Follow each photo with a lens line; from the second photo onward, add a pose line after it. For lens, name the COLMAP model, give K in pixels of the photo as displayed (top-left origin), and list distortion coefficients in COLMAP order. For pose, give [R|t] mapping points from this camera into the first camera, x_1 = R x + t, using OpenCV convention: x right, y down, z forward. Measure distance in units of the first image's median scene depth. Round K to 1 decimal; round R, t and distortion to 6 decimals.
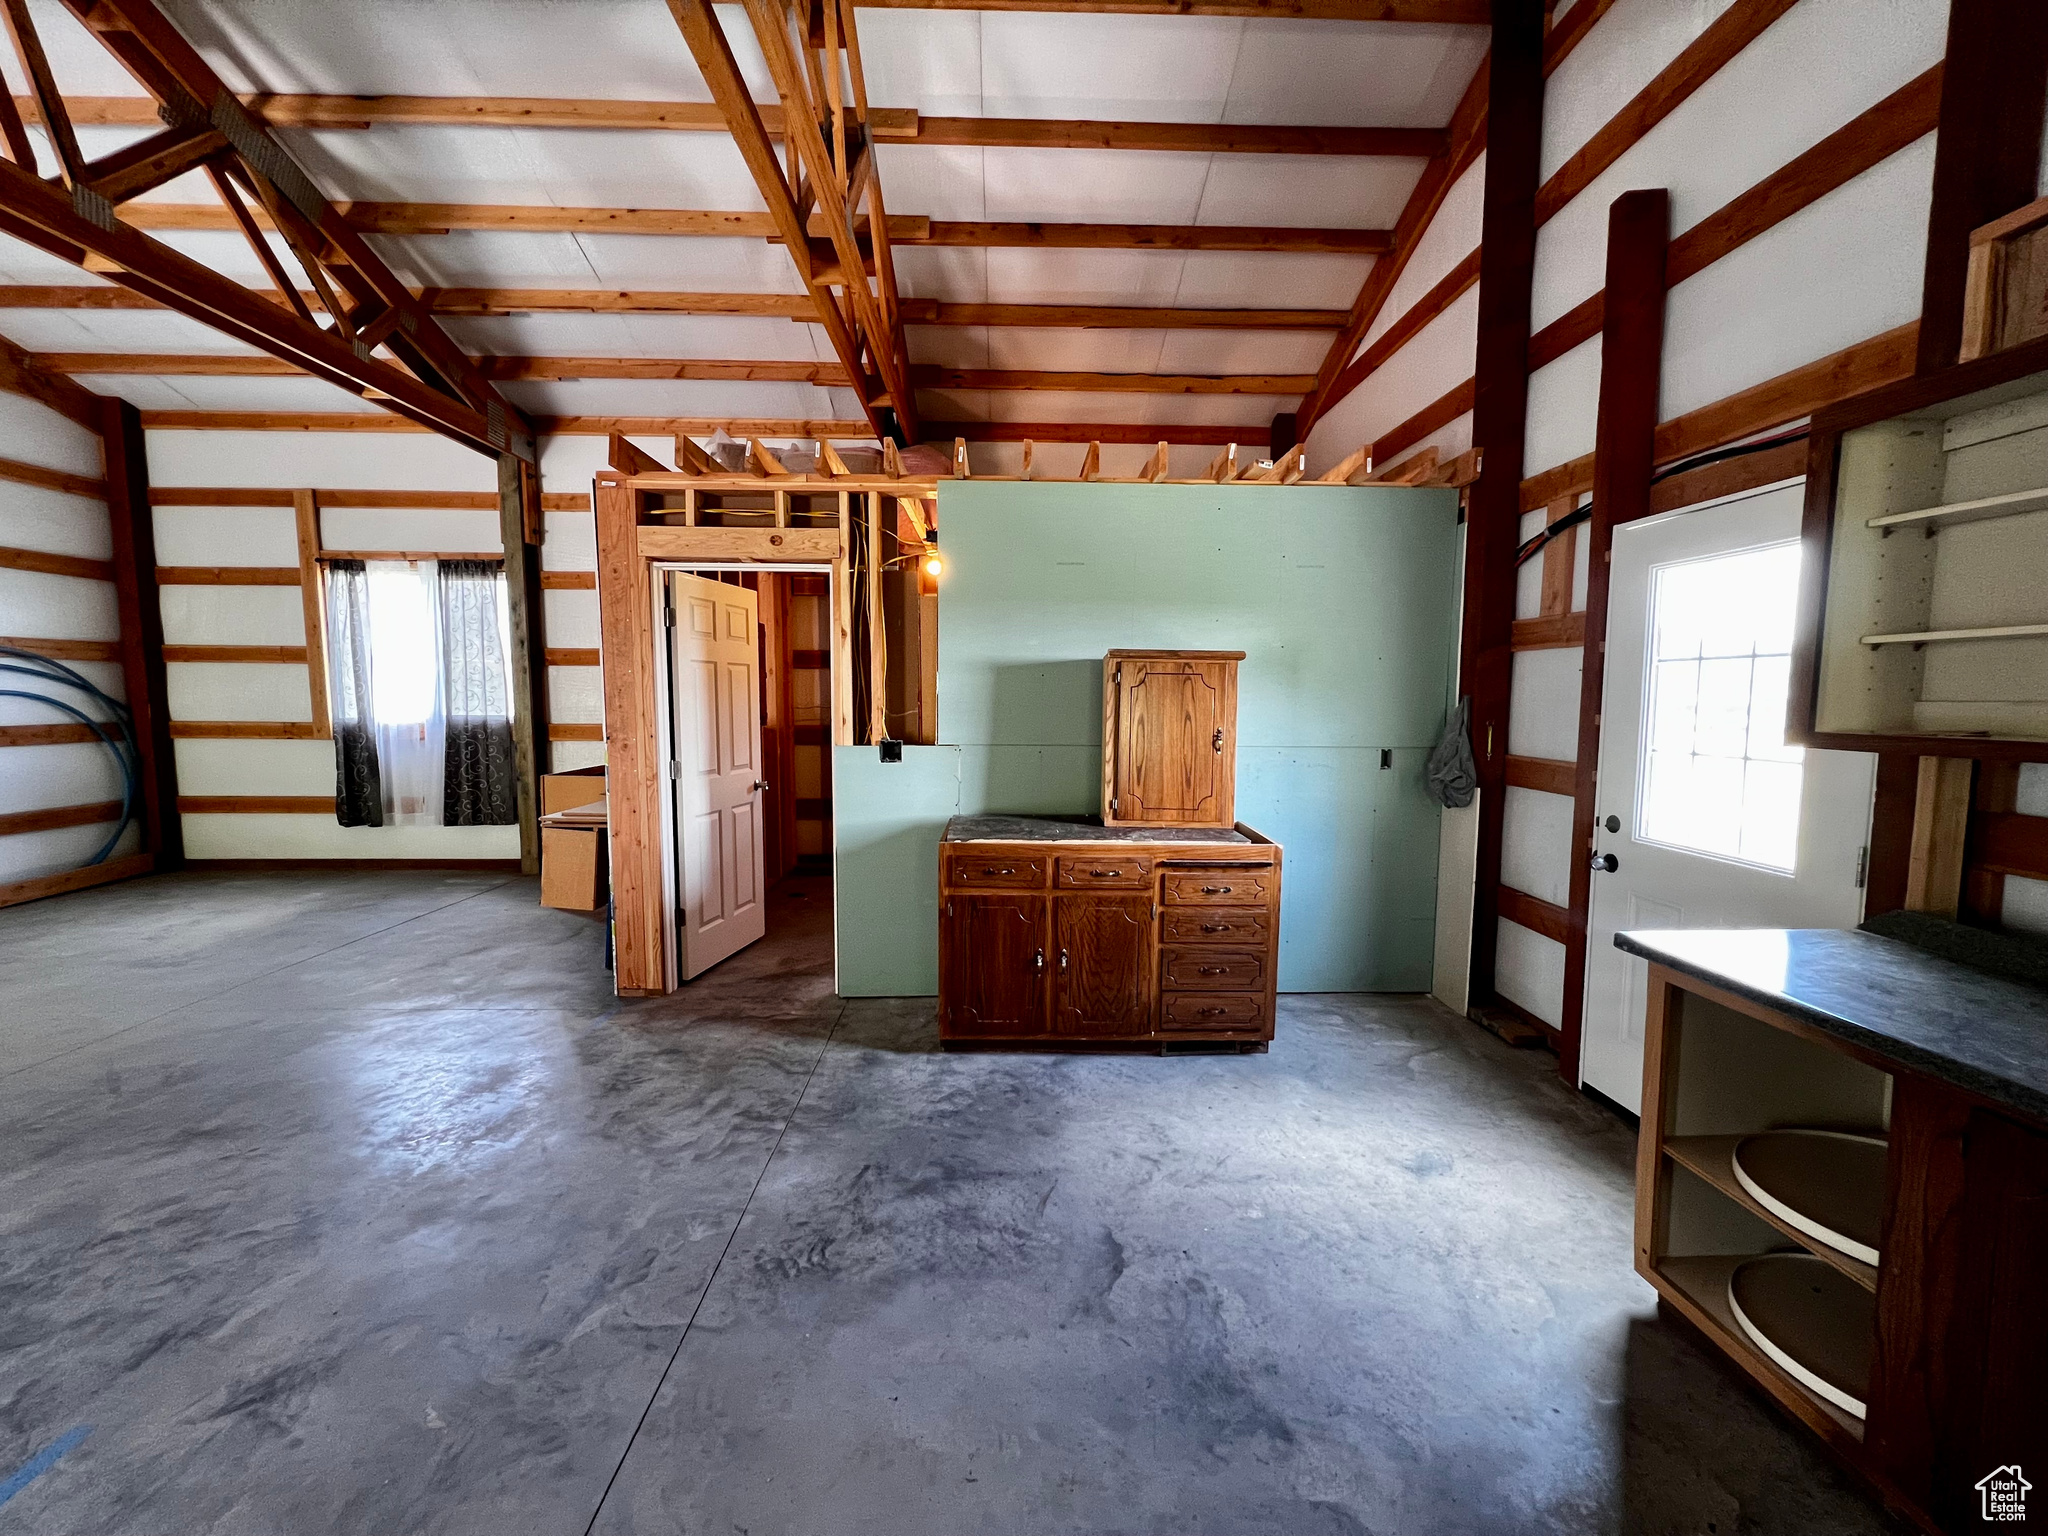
lens RADIAL K [[822.7, 0, 1025.9], [0, 822.7, 771.1], [0, 0, 1]] dist [-0.001122, 0.000755]
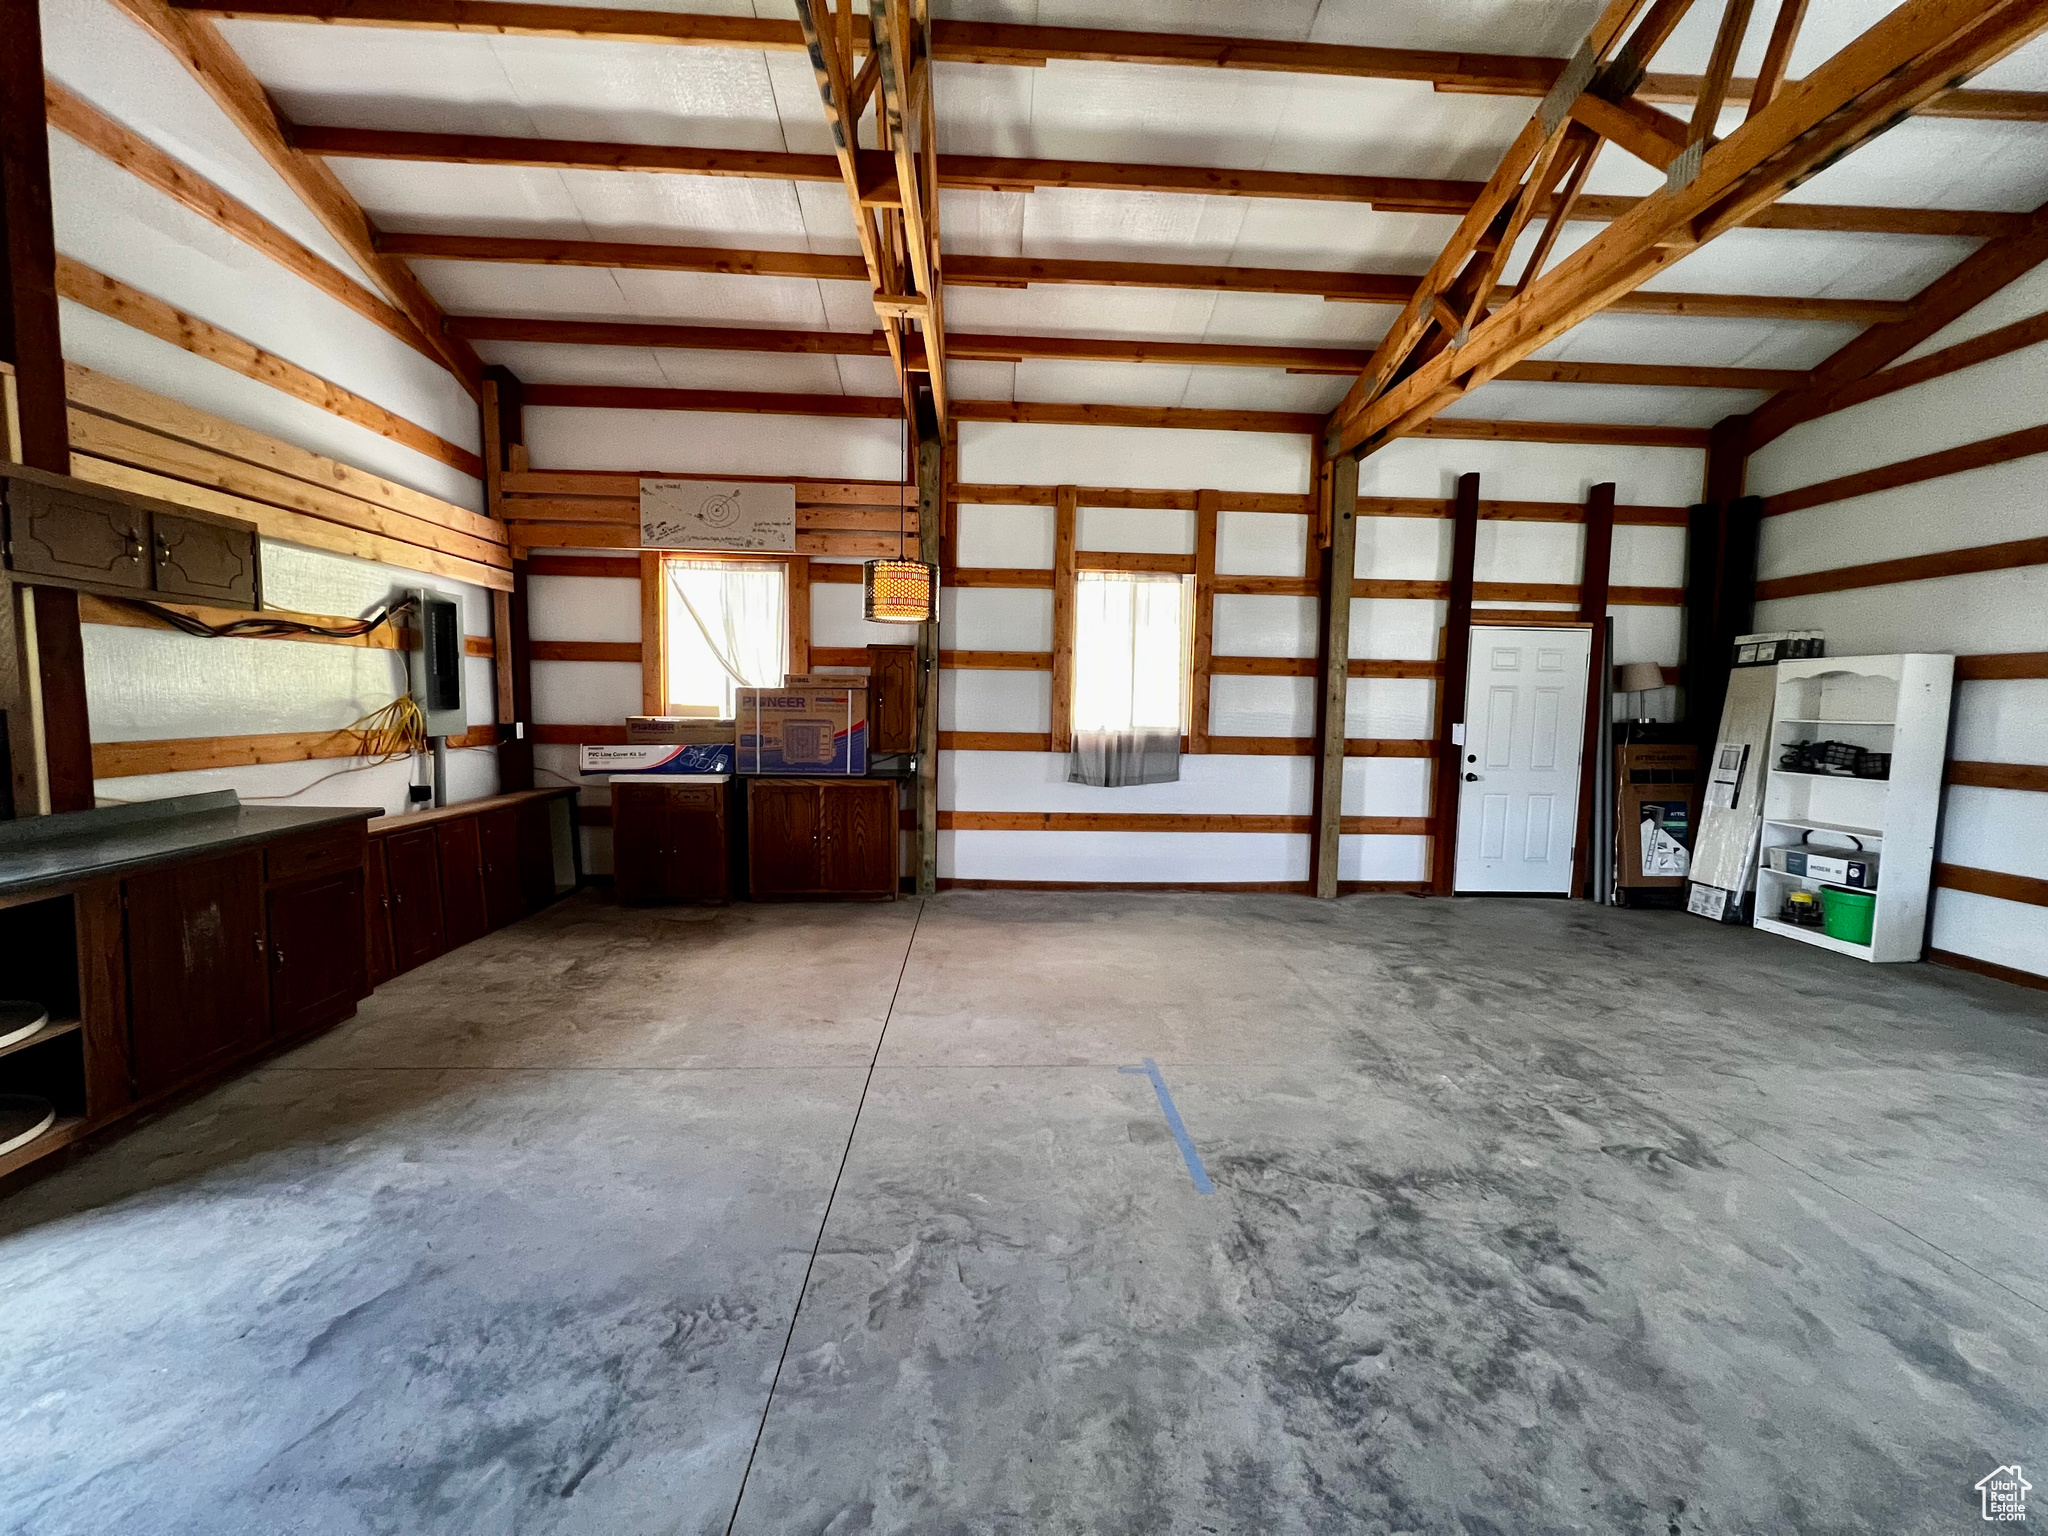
lens RADIAL K [[822.7, 0, 1025.9], [0, 822.7, 771.1], [0, 0, 1]] dist [-0.001122, 0.000755]
pose [[-0.999528, -0.022547, -0.020887, -0.580496], [-0.025908, 0.983706, 0.177910, -0.155726], [0.016536, 0.178367, -0.983825, 1.750003]]
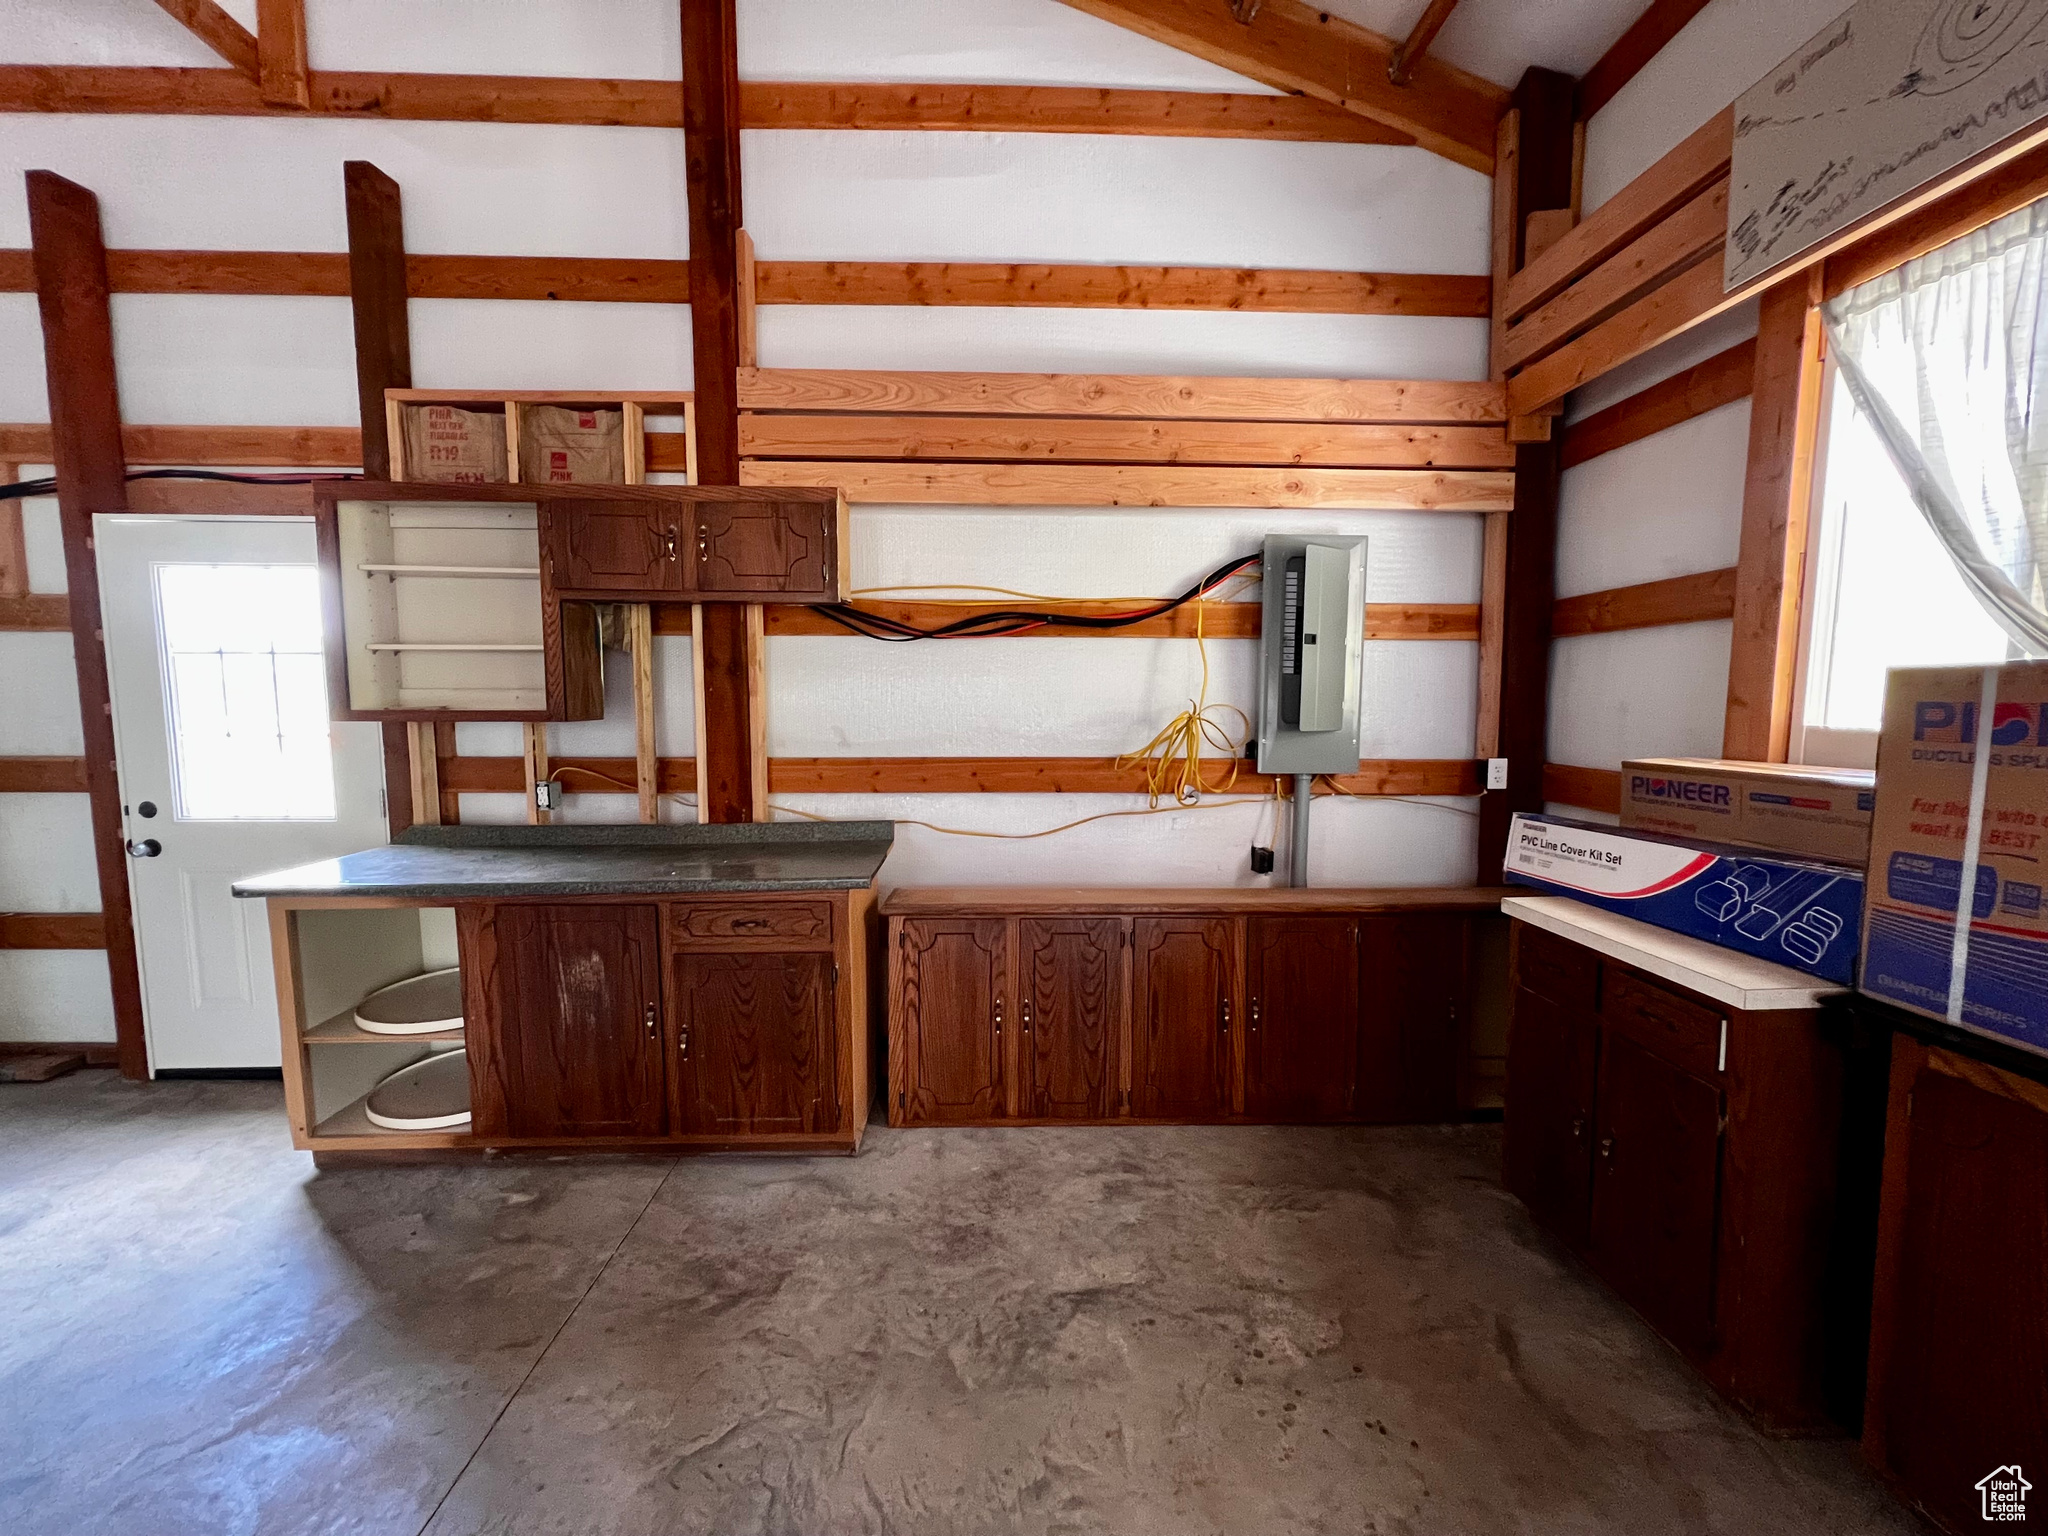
lens RADIAL K [[822.7, 0, 1025.9], [0, 822.7, 771.1], [0, 0, 1]] dist [-0.001122, 0.000755]
pose [[0.002272, -0.091345, 0.995817, -0.394948], [0.089812, 0.991814, 0.090772, 0.027951], [-0.995956, 0.089230, 0.010458, -0.138934]]
